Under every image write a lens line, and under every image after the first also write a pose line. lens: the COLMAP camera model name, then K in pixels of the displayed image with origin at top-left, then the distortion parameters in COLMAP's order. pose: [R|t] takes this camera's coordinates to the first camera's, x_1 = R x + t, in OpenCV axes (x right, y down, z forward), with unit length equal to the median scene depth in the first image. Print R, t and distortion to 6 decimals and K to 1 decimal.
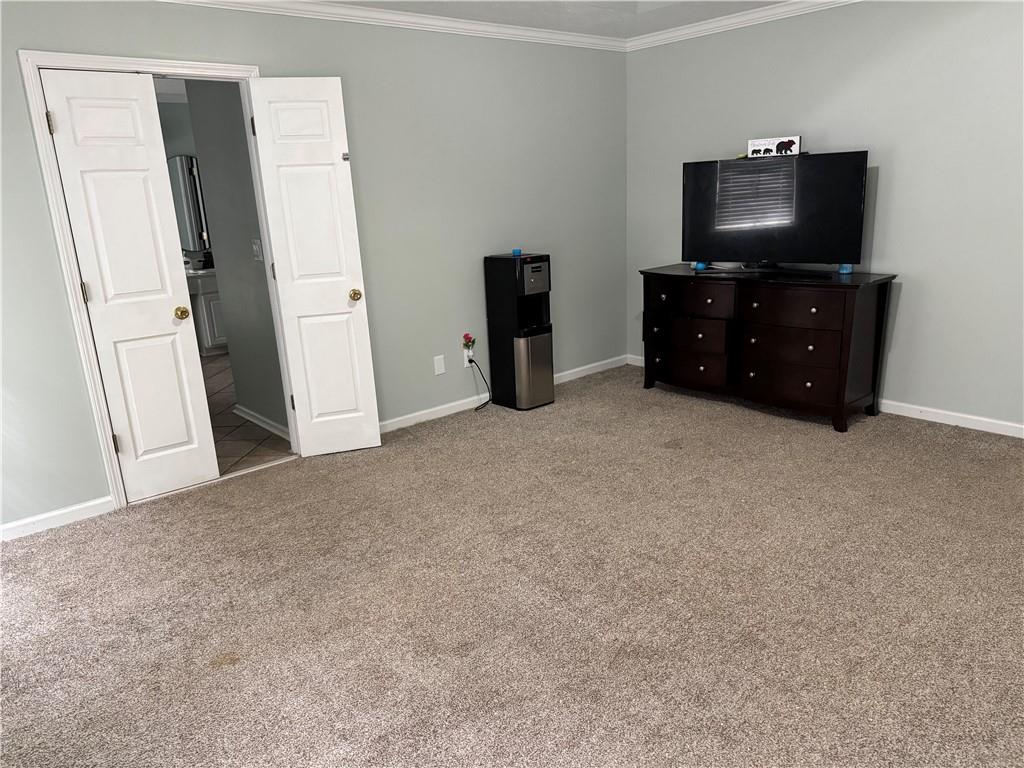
lens RADIAL K [[719.0, 0, 513.3], [0, 719.0, 387.0], [0, 0, 1]] dist [-0.000203, -0.002471]
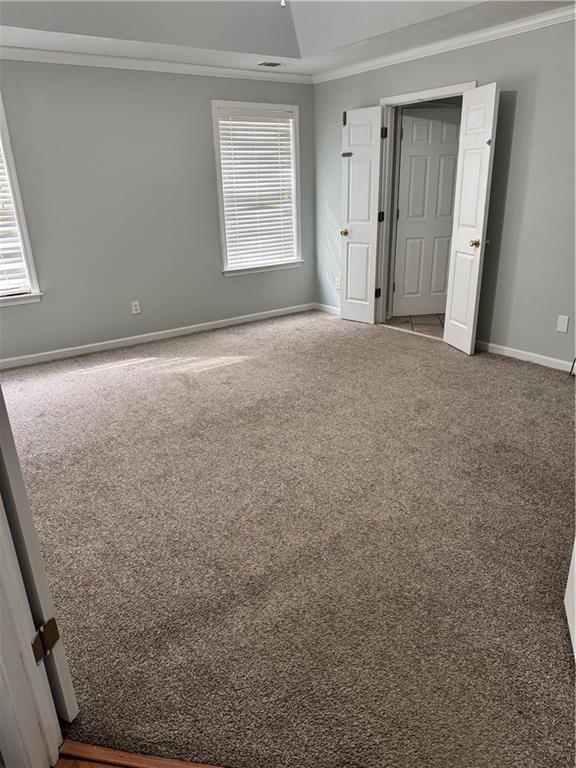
lens RADIAL K [[539.2, 0, 287.8], [0, 539.2, 384.4], [0, 0, 1]] dist [-0.000203, -0.002471]
pose [[-0.088204, 0.402230, -0.911280, 1.021873], [-0.211052, 0.886528, 0.411734, -0.279287], [0.973487, 0.228645, 0.006696, 0.760507]]
